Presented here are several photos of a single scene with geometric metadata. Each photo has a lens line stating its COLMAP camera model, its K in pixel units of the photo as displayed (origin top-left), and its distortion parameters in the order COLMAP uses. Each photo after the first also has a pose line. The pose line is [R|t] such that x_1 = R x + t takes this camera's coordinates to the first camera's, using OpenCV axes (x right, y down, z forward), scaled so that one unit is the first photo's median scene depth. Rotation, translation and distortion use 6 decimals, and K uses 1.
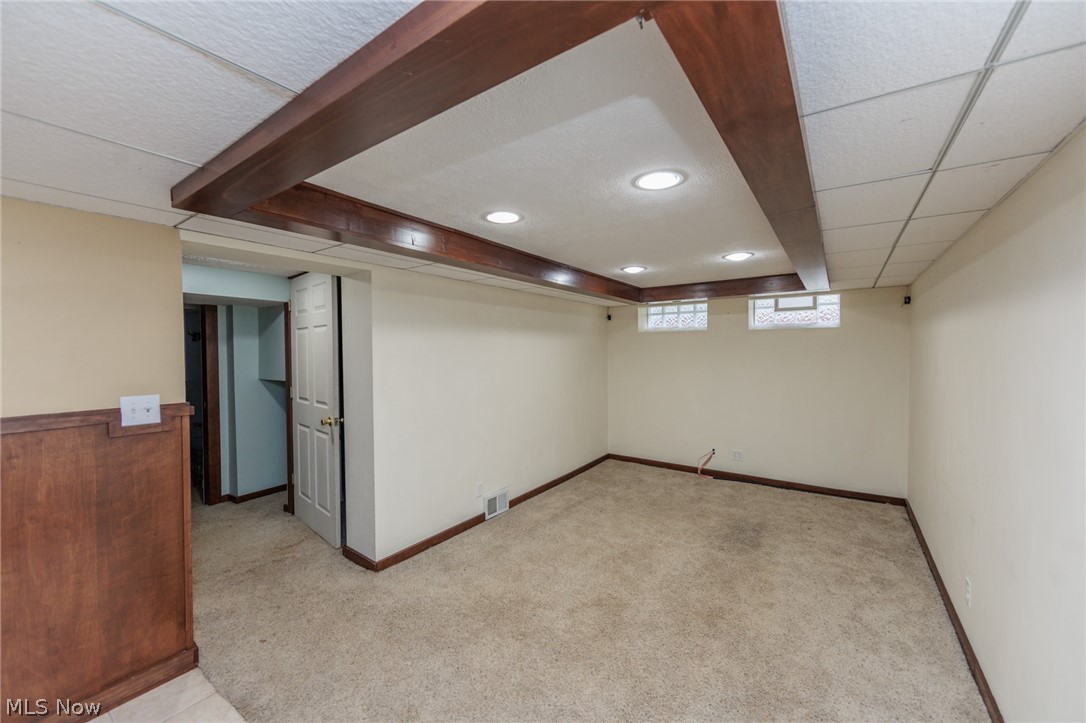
lens RADIAL K [[422.9, 0, 546.1], [0, 422.9, 360.0], [0, 0, 1]] dist [-0.002637, -0.000371]
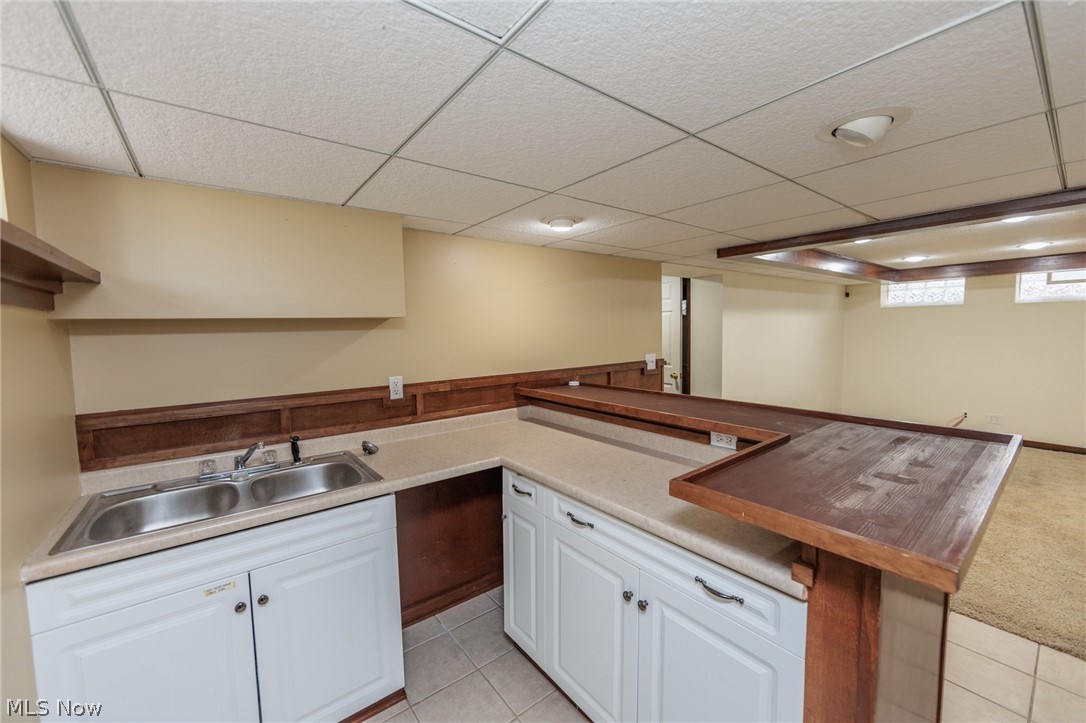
lens RADIAL K [[422.9, 0, 546.1], [0, 422.9, 360.0], [0, 0, 1]] dist [-0.002637, -0.000371]
pose [[0.955761, 0.007526, -0.294049, -0.456897], [0.010304, 0.998202, 0.059039, -0.002999], [0.293965, -0.059457, 0.953965, -0.503983]]
